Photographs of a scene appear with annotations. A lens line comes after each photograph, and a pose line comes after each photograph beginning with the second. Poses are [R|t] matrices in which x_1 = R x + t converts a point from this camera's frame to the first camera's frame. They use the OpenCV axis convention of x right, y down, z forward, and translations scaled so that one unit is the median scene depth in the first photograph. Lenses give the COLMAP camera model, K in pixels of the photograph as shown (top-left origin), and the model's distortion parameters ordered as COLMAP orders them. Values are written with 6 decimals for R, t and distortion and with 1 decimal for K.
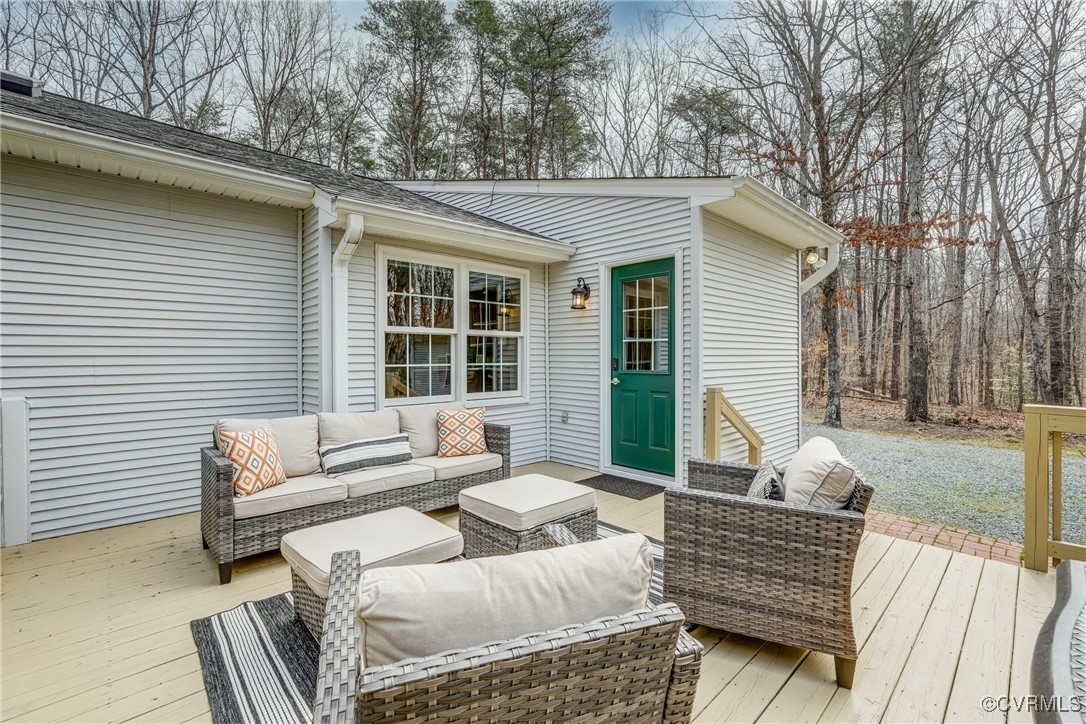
lens RADIAL K [[484.5, 0, 545.5], [0, 484.5, 349.7], [0, 0, 1]] dist [-0.007046, 0.000167]
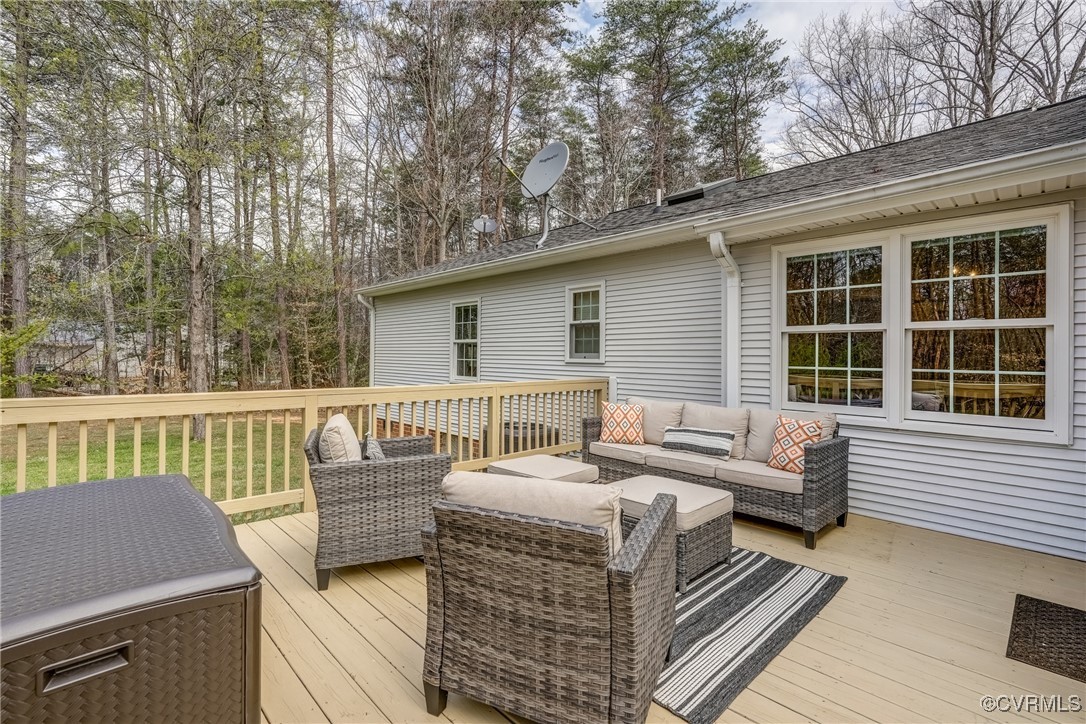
lens RADIAL K [[494.4, 0, 547.1], [0, 494.4, 358.4], [0, 0, 1]] dist [-0.000368, 0.000182]
pose [[0.010395, 0.004287, -0.999937, 0.598057], [0.000733, 0.999991, 0.004295, 0.009007], [0.999946, -0.000778, 0.010392, 0.464812]]
